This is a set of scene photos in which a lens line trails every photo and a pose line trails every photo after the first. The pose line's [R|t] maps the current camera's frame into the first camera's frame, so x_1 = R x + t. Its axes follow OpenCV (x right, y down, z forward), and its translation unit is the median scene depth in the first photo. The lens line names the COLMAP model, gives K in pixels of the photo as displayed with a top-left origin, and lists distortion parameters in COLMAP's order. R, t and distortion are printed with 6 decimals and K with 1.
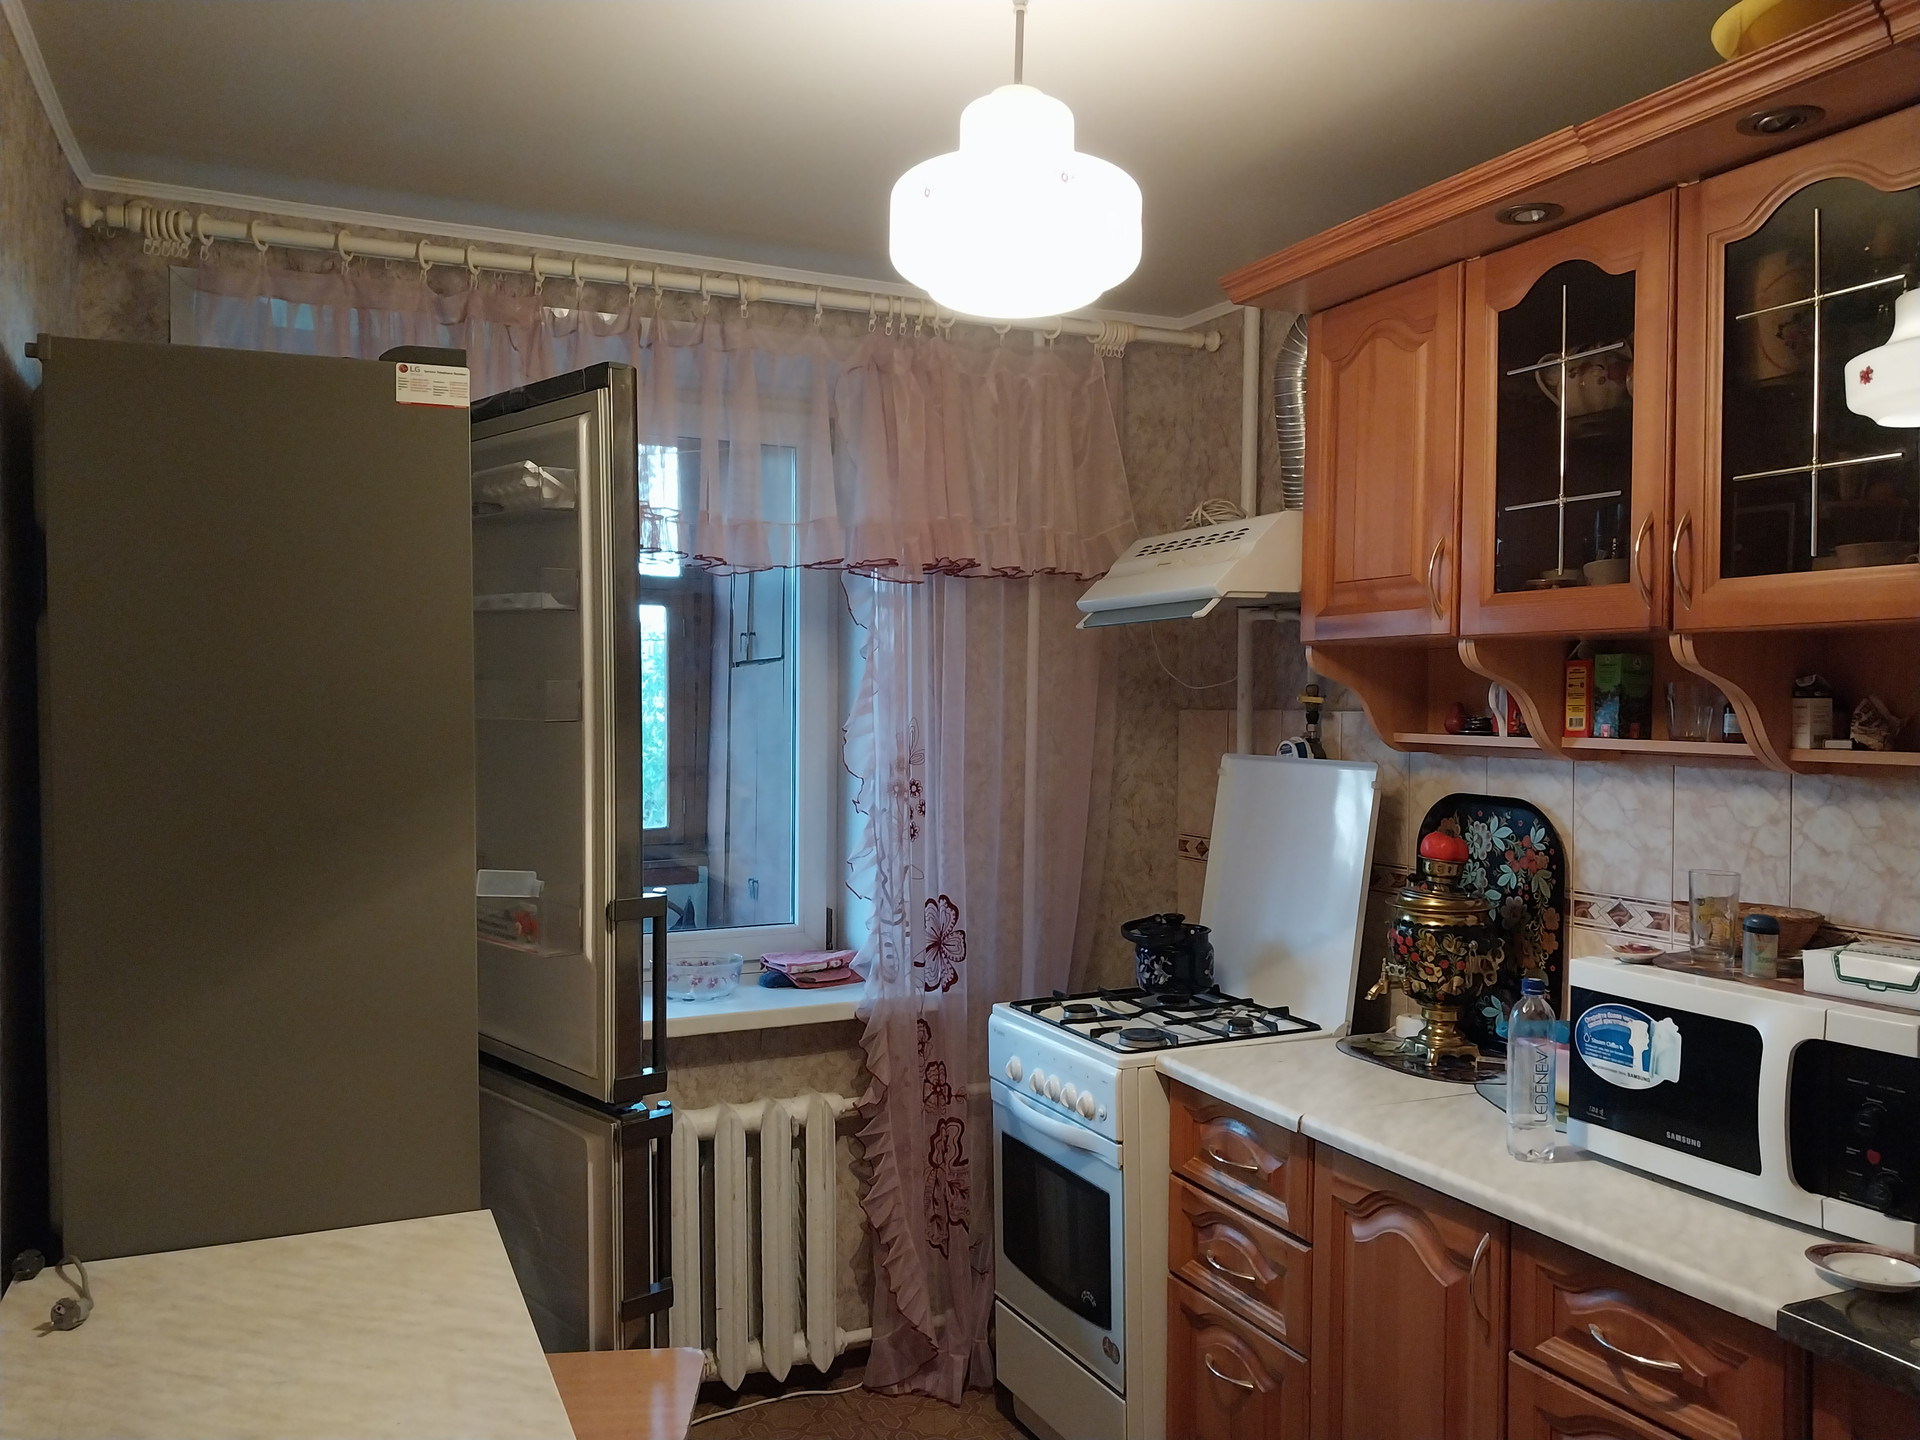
lens RADIAL K [[1445.4, 0, 953.4], [0, 1445.4, 724.4], [0, 0, 1]] dist [-0.005357, -0.053426]
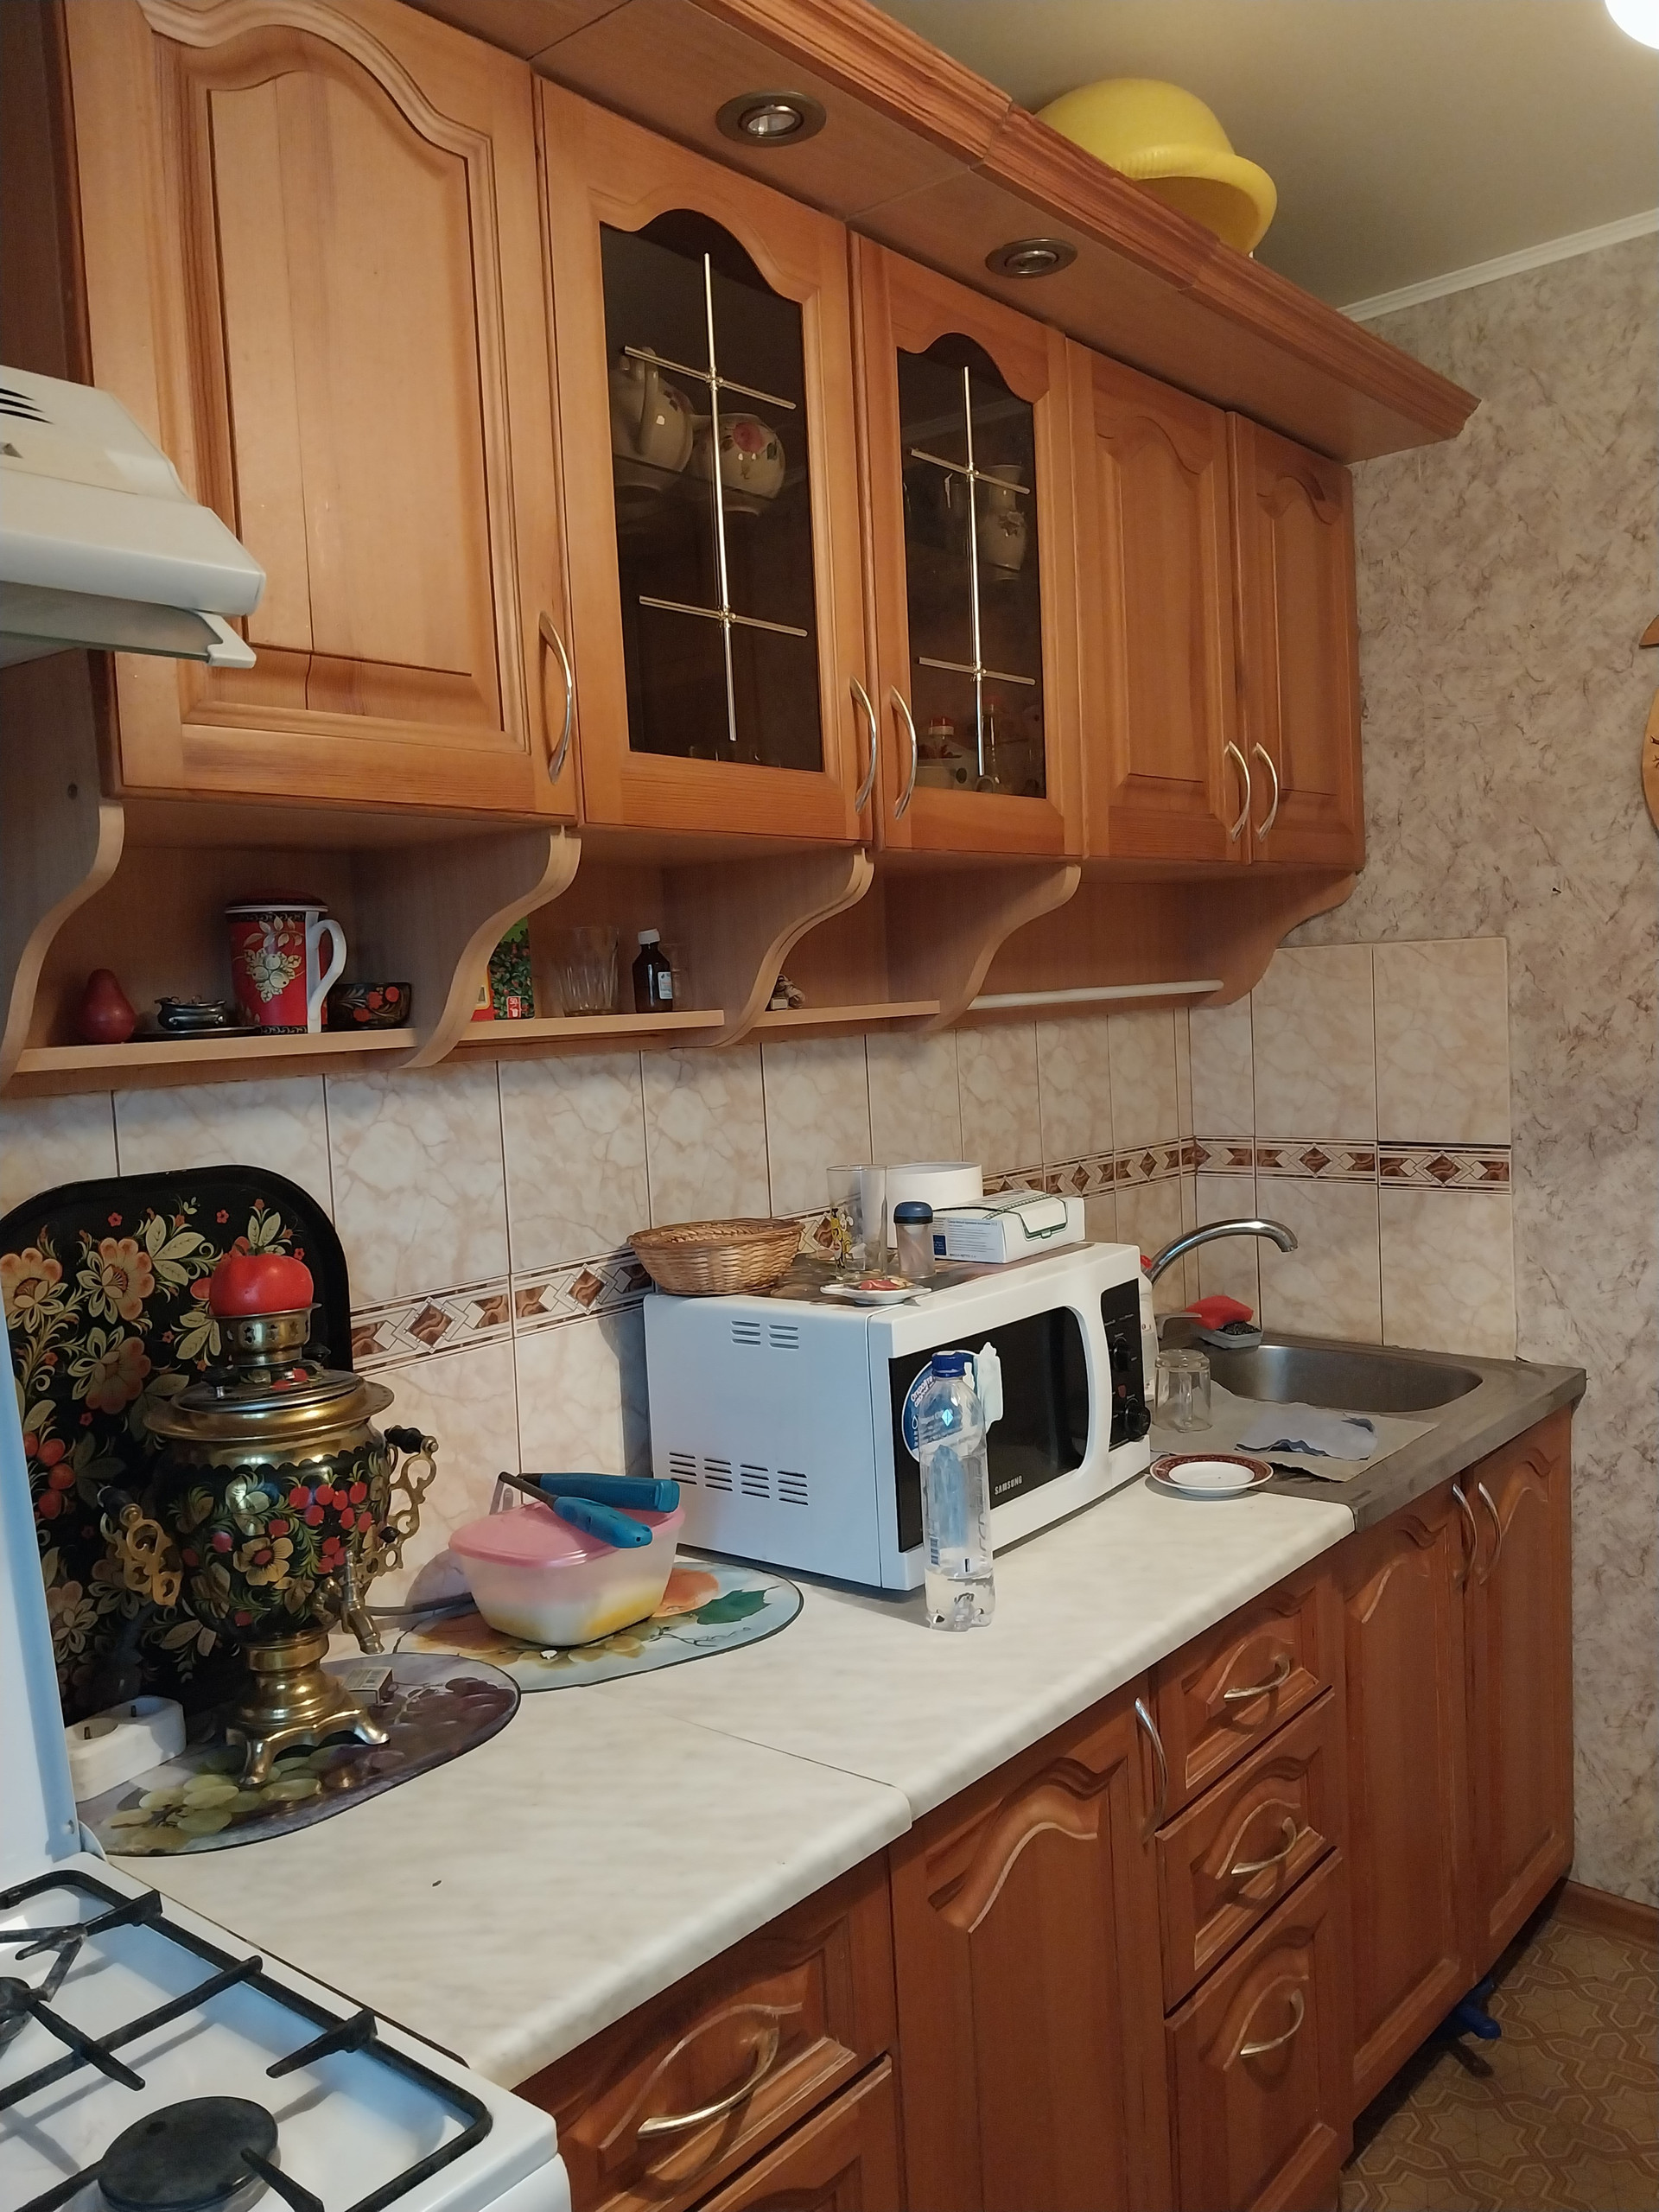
lens RADIAL K [[1665.2, 0, 814.3], [0, 1665.2, 1093.9], [0, 0, 1]] dist [-0.005357, -0.053426]
pose [[-0.418447, -0.038786, 0.907412, -0.230480], [0.062284, 0.995510, 0.071273, -0.000653], [-0.906103, 0.086341, -0.414153, 1.200202]]
